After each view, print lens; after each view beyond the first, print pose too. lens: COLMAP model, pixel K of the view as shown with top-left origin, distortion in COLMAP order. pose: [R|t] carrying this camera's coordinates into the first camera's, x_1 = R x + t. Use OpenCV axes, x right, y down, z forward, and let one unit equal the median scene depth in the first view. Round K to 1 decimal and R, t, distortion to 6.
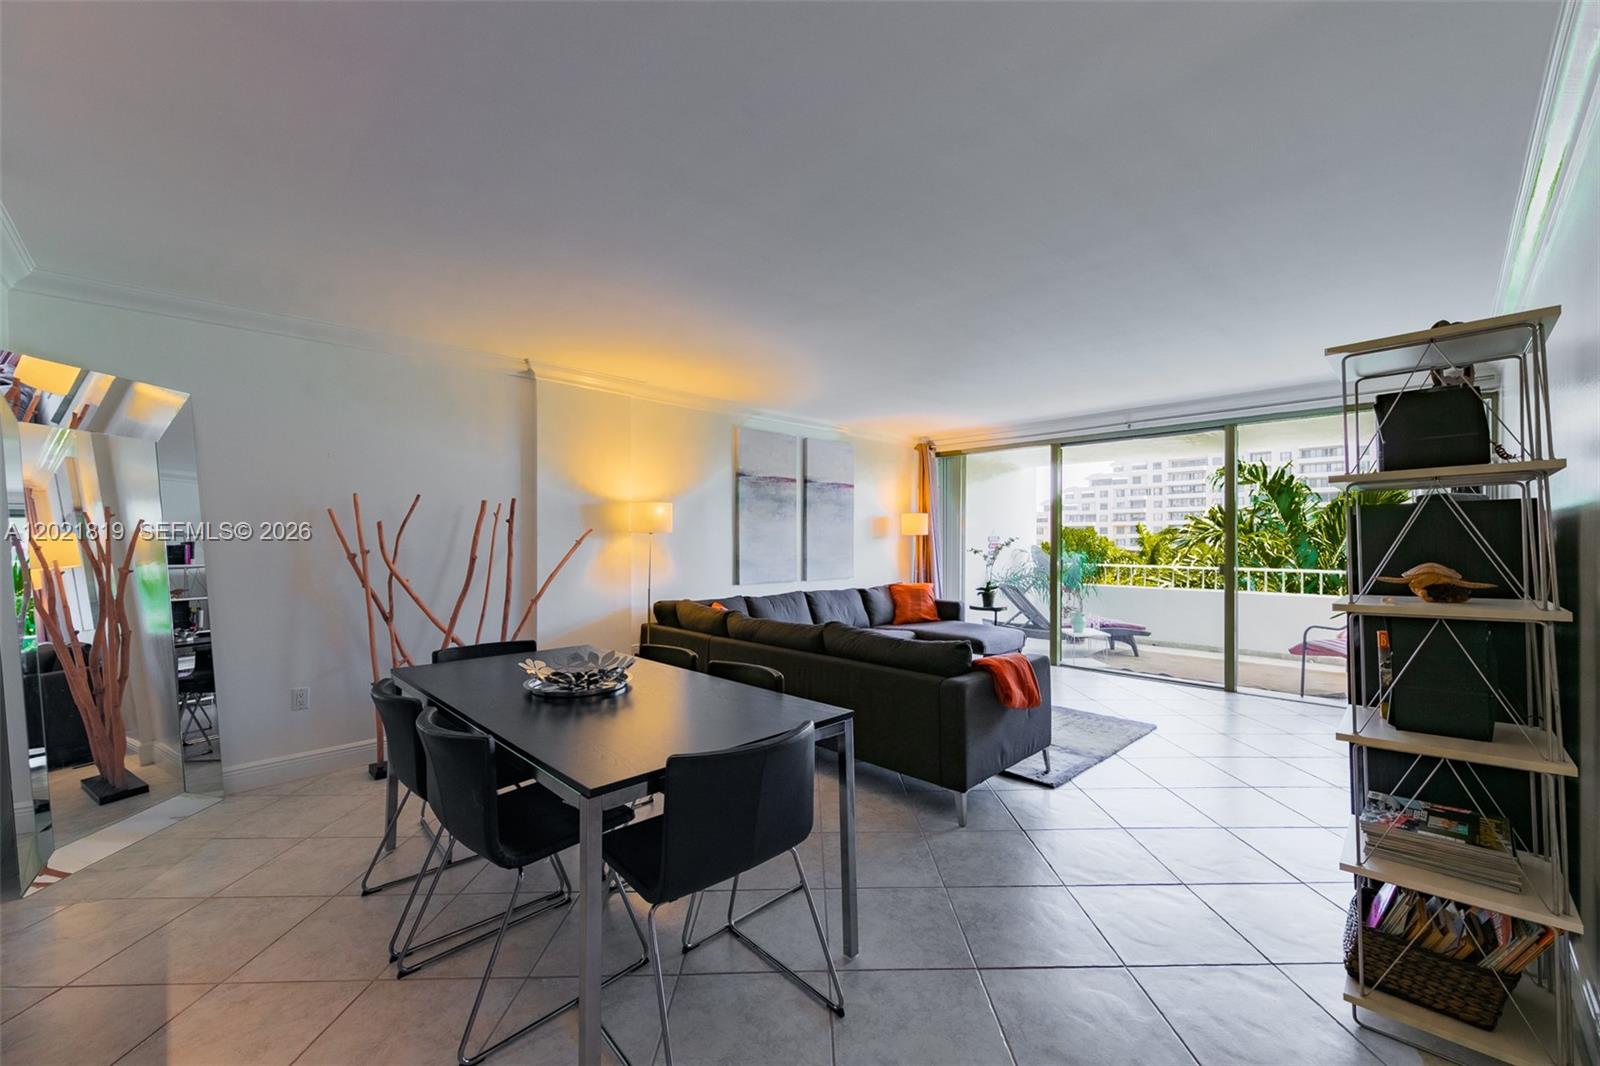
lens RADIAL K [[637.0, 0, 800.0], [0, 637.0, 533.0], [0, 0, 1]] dist [0.000307, 0.000003]
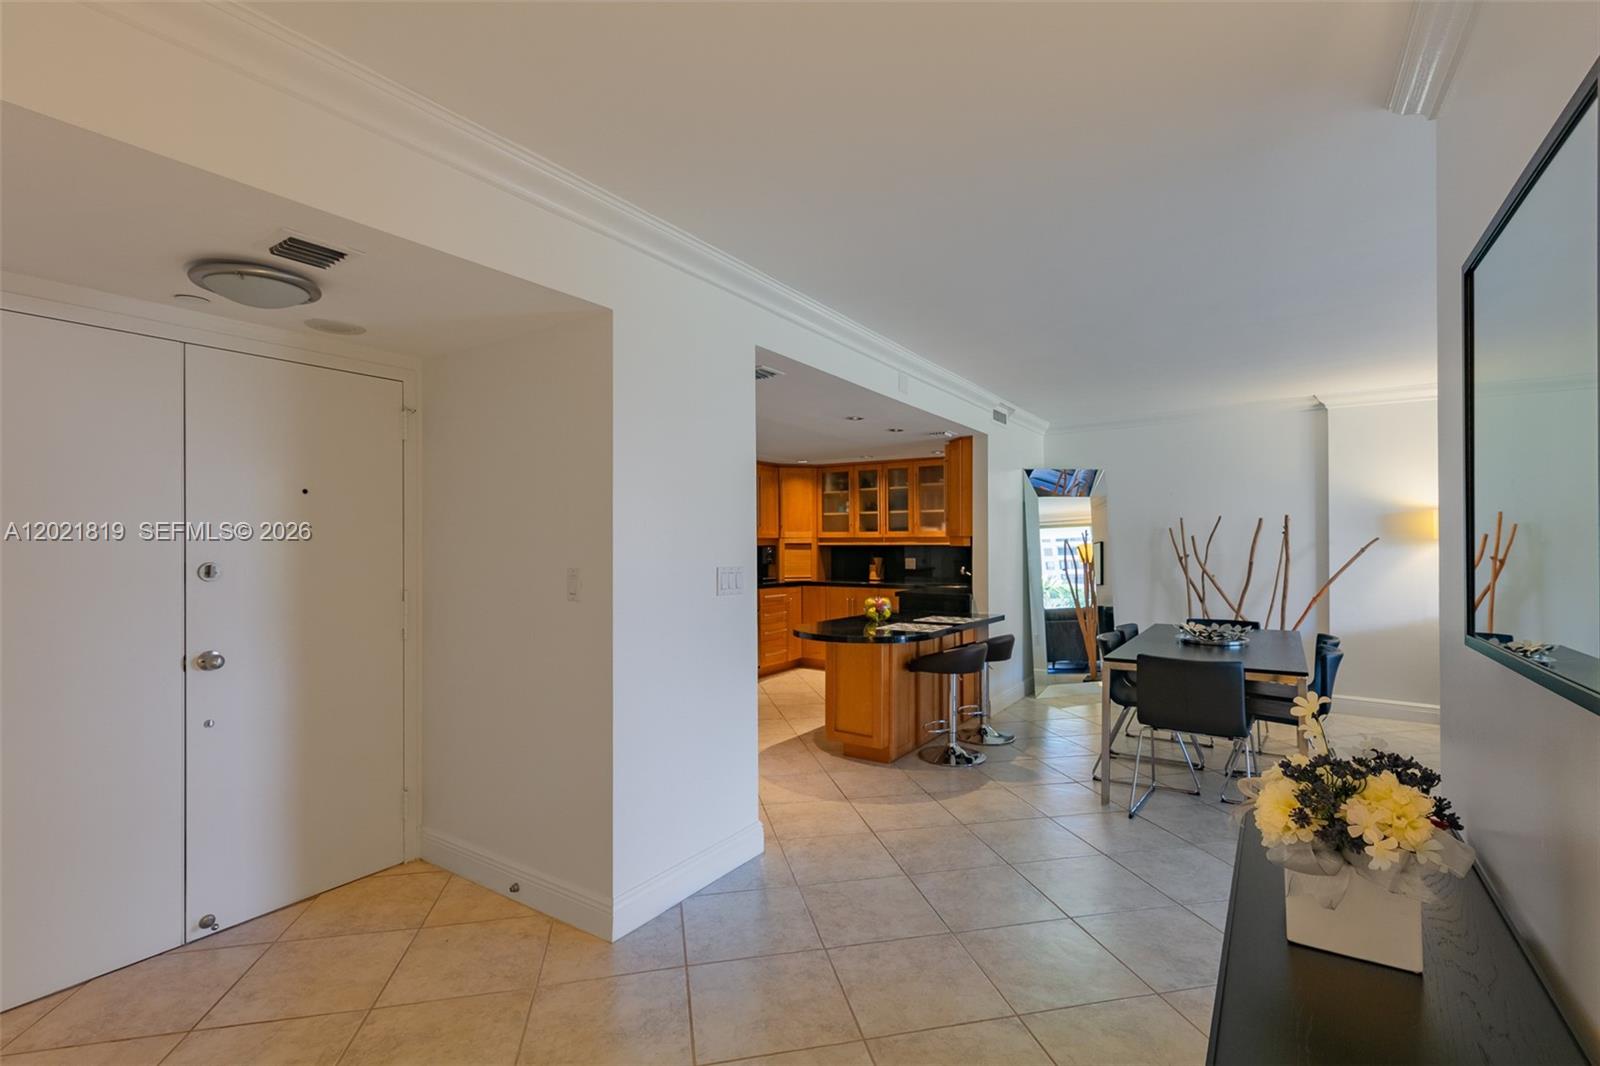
lens RADIAL K [[719.0, 0, 800.0], [0, 719.0, 533.0], [0, 0, 1]] dist [-0.000069, -0.000008]
pose [[0.196659, -0.008911, -0.980431, 0.817317], [0.025047, 0.999678, -0.004062, -0.040412], [0.980152, -0.023758, 0.196819, -0.248949]]
